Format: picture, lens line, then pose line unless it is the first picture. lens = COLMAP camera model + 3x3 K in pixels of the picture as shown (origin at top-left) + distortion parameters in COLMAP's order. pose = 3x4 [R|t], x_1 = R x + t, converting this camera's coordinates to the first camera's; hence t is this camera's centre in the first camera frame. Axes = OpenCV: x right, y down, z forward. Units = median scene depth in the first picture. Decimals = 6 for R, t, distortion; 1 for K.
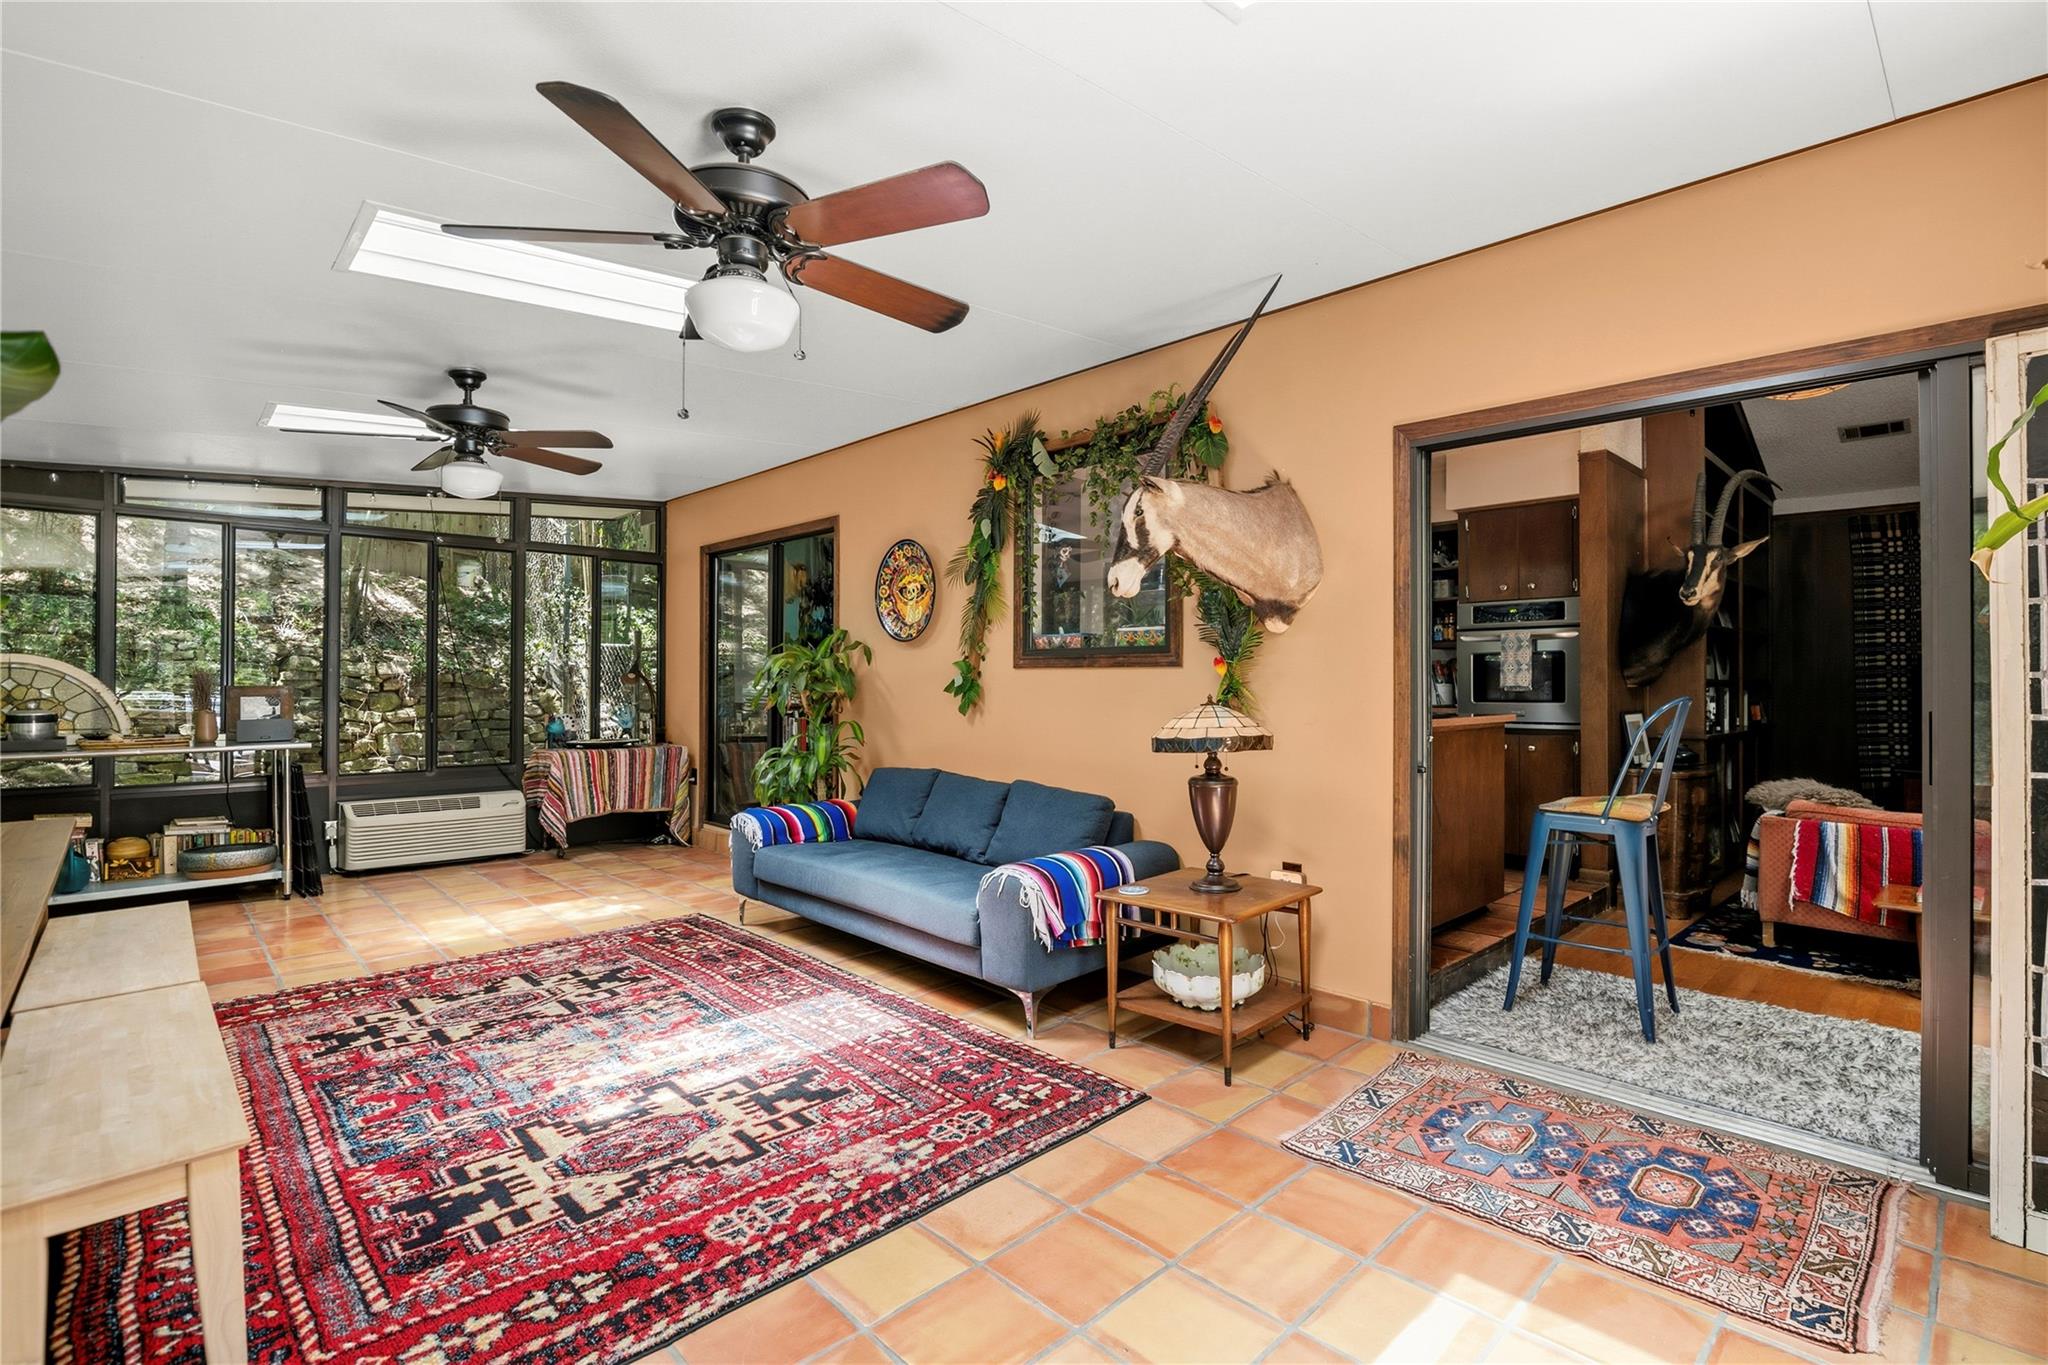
lens RADIAL K [[958.3, 0, 1060.8], [0, 958.3, 670.4], [0, 0, 1]] dist [-0.023670, 0.002104]
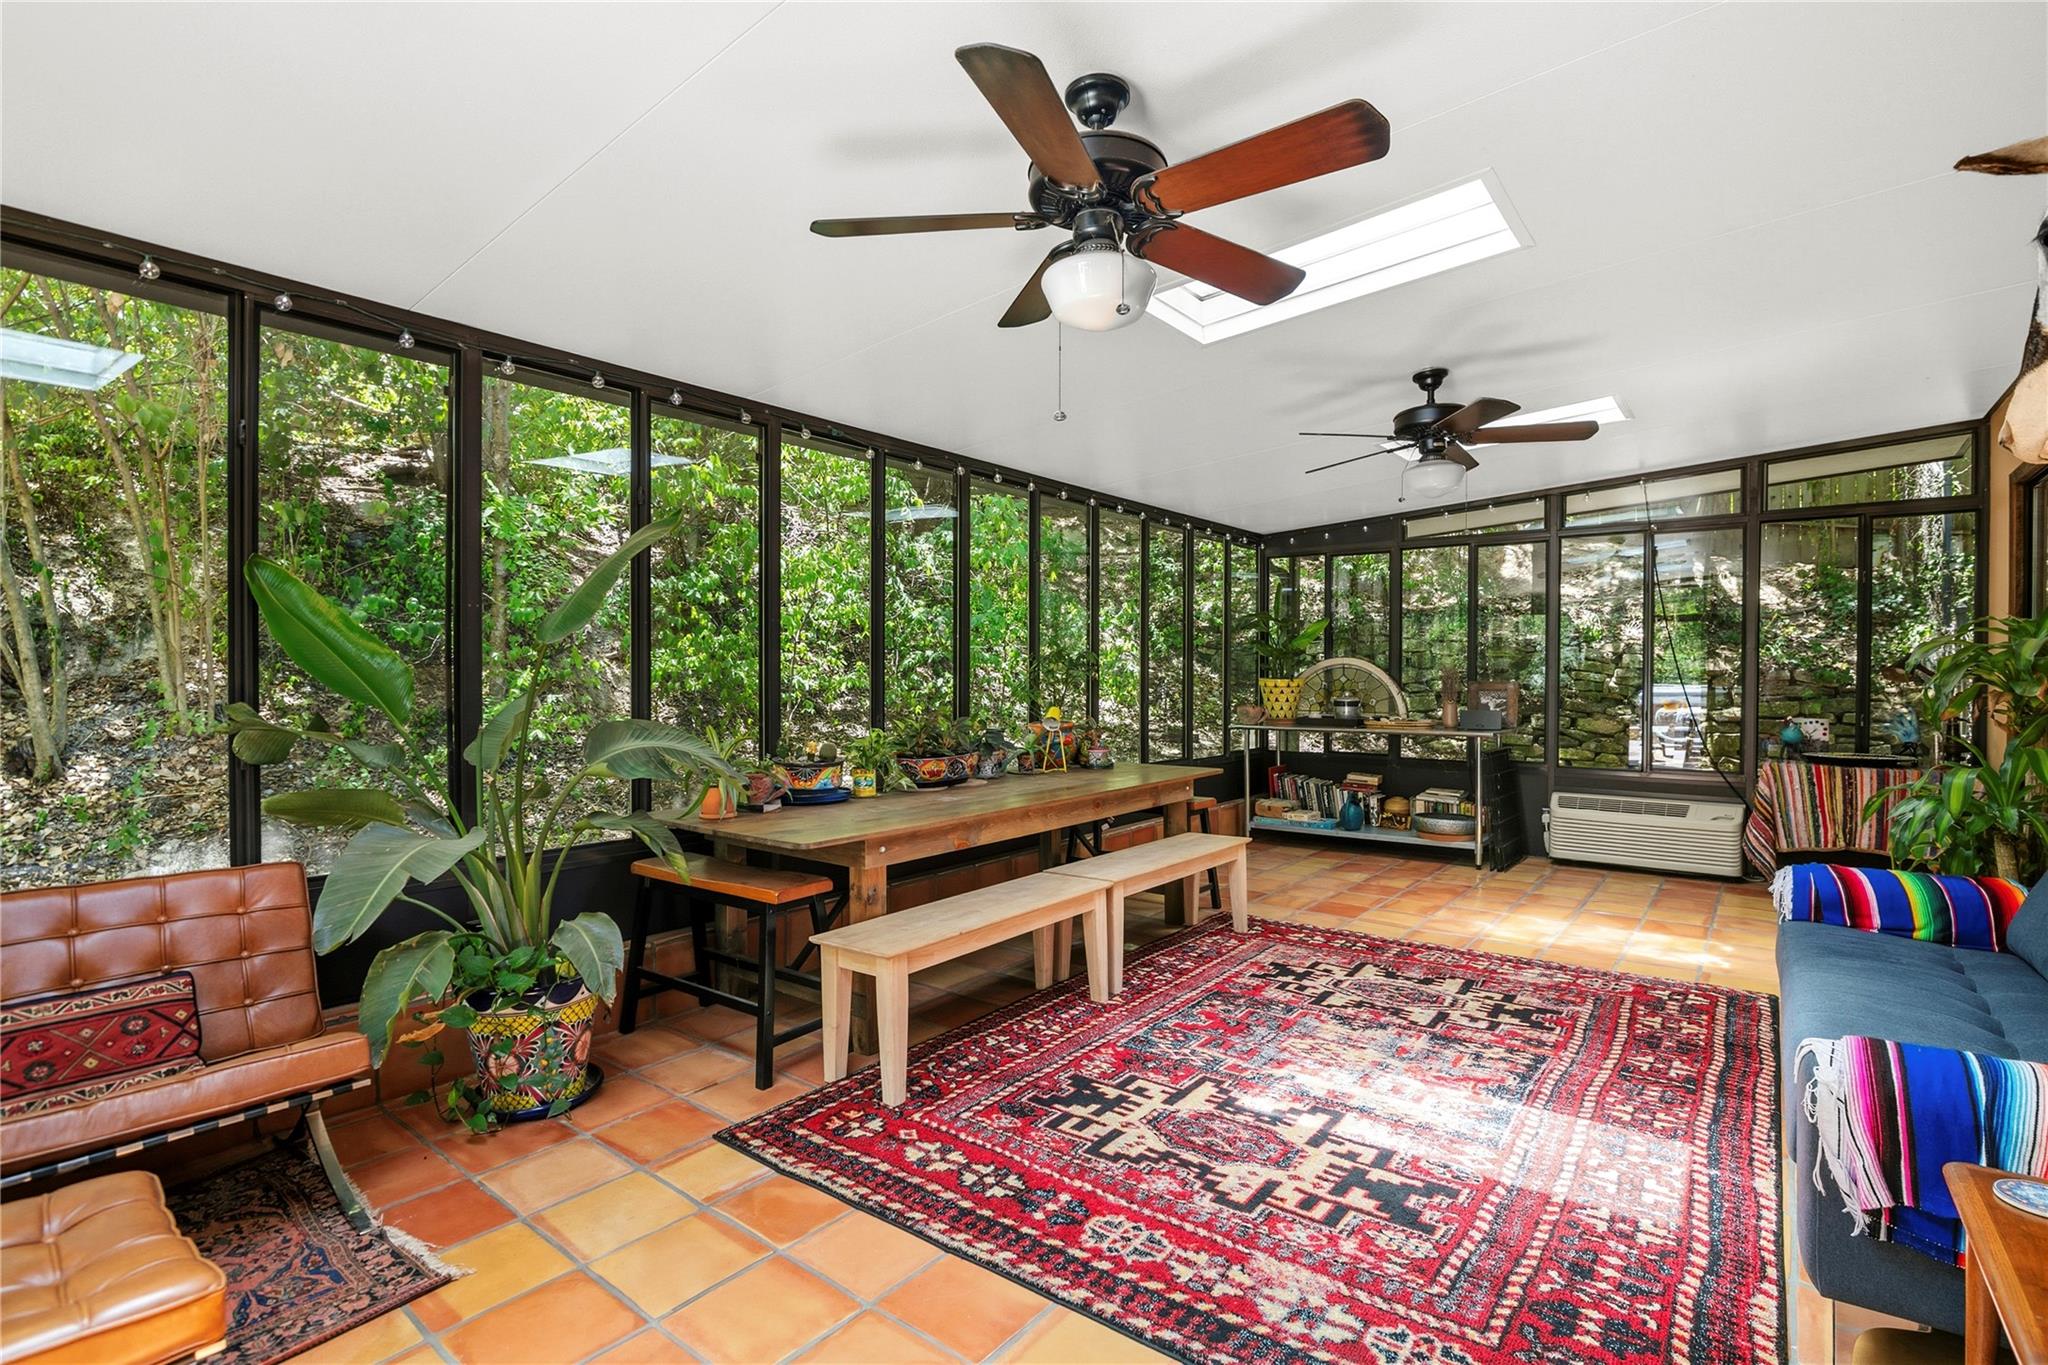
lens RADIAL K [[958.3, 0, 1033.7], [0, 958.3, 684.6], [0, 0, 1]] dist [-0.023670, 0.002104]
pose [[0.122209, 0.010111, -0.992453, 0.384464], [0.005851, 0.999923, 0.010908, 0.007833], [0.992487, -0.007140, 0.122140, 0.507466]]
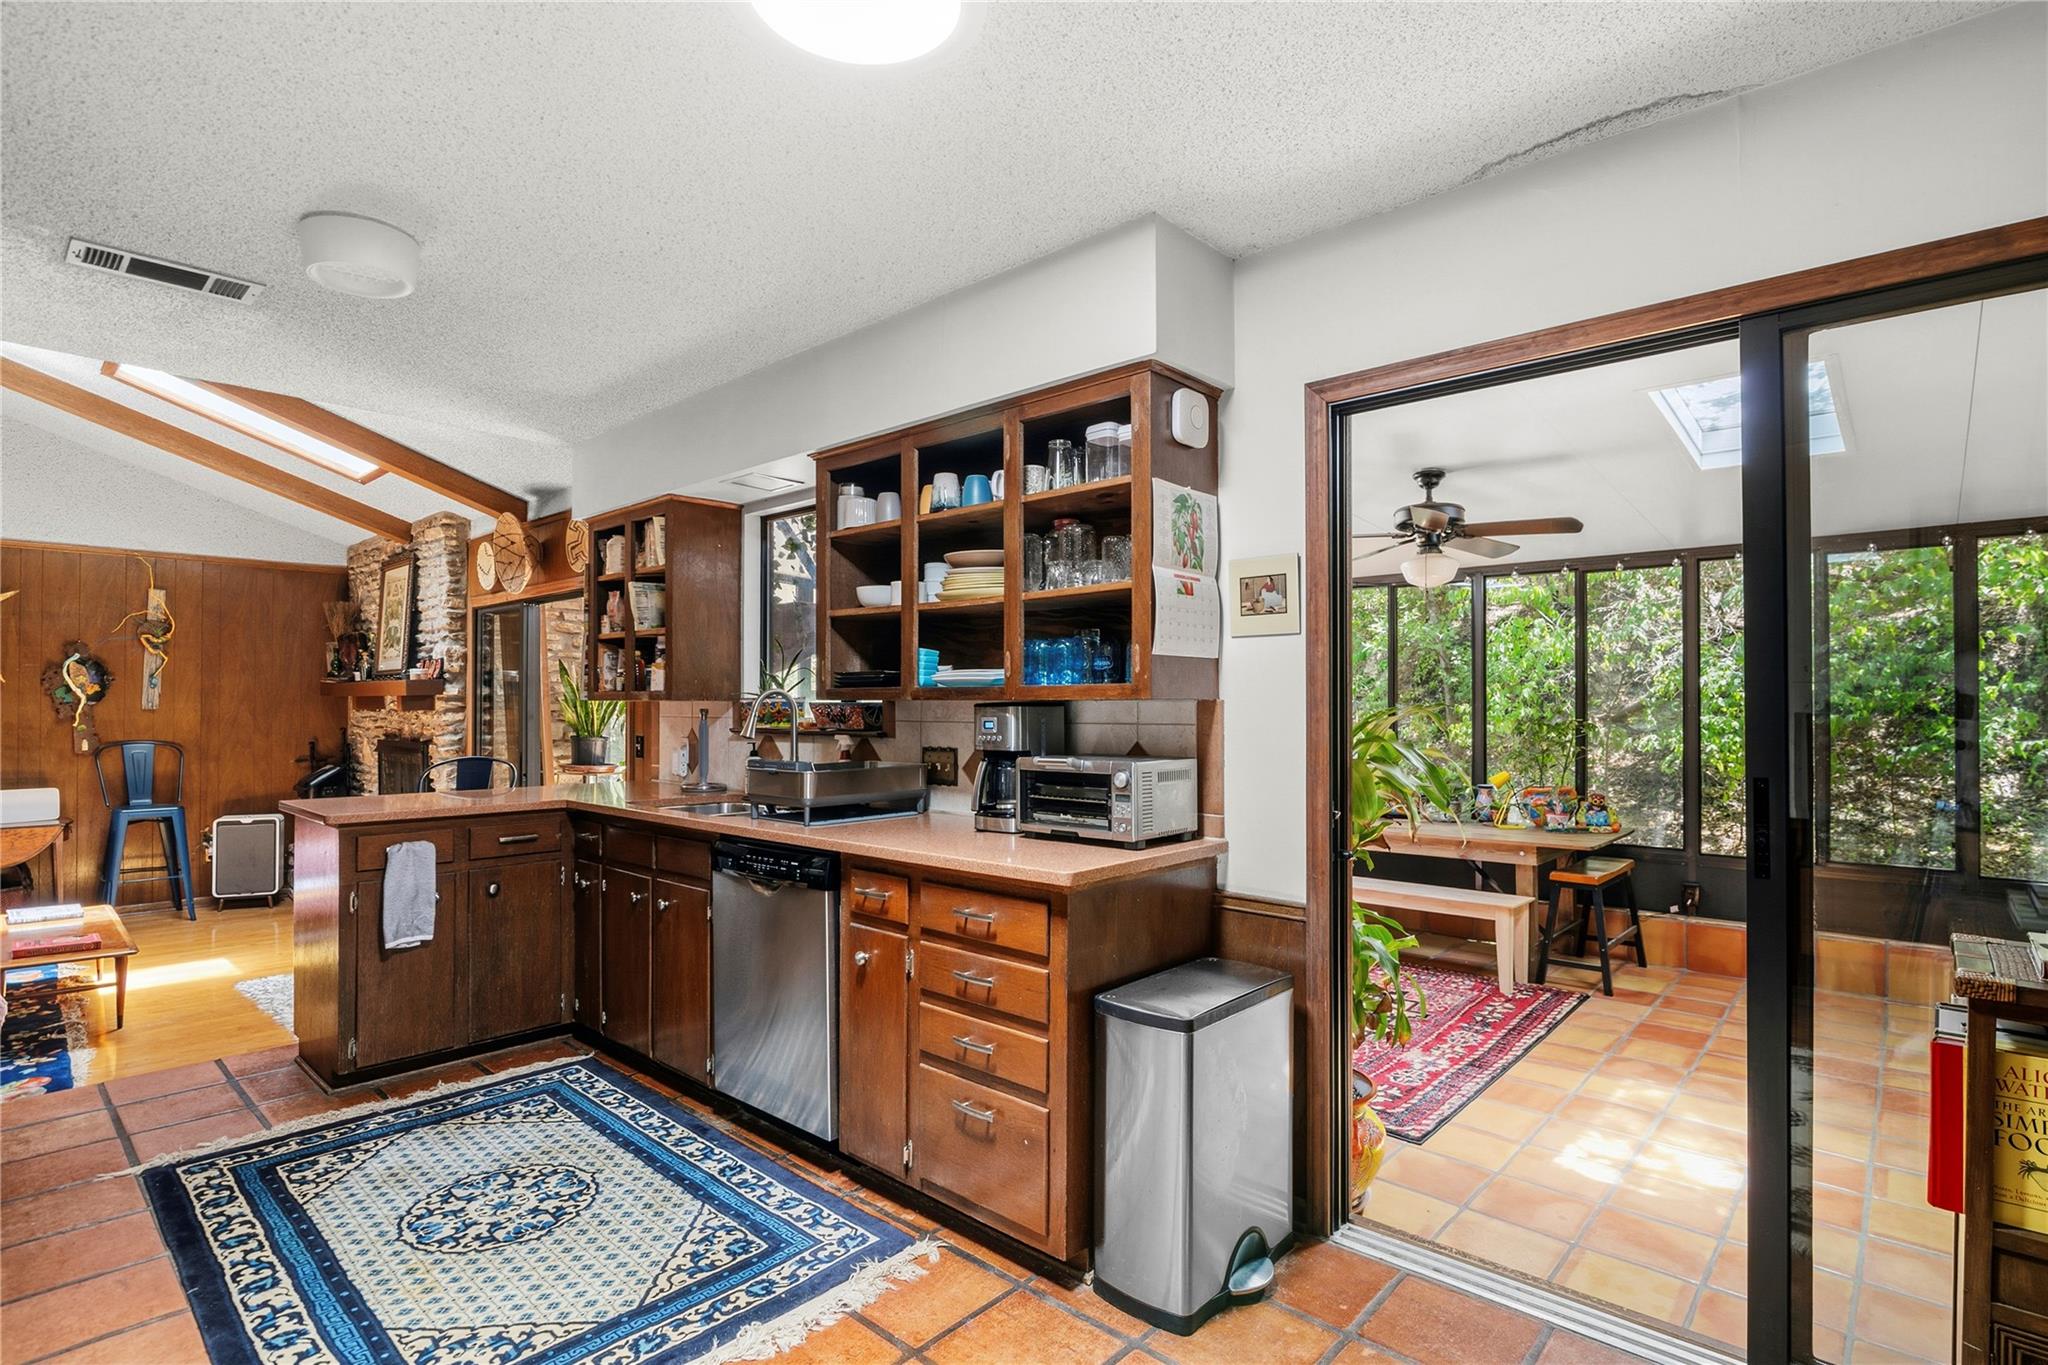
lens RADIAL K [[1003.2, 0, 1054.6], [0, 1003.2, 692.4], [0, 0, 1]] dist [-0.020371, 0.001889]
pose [[-0.997674, -0.007982, -0.067691, -0.132166], [-0.006519, 0.999741, -0.021811, -0.037819], [0.067847, -0.021319, -0.997468, 2.388708]]
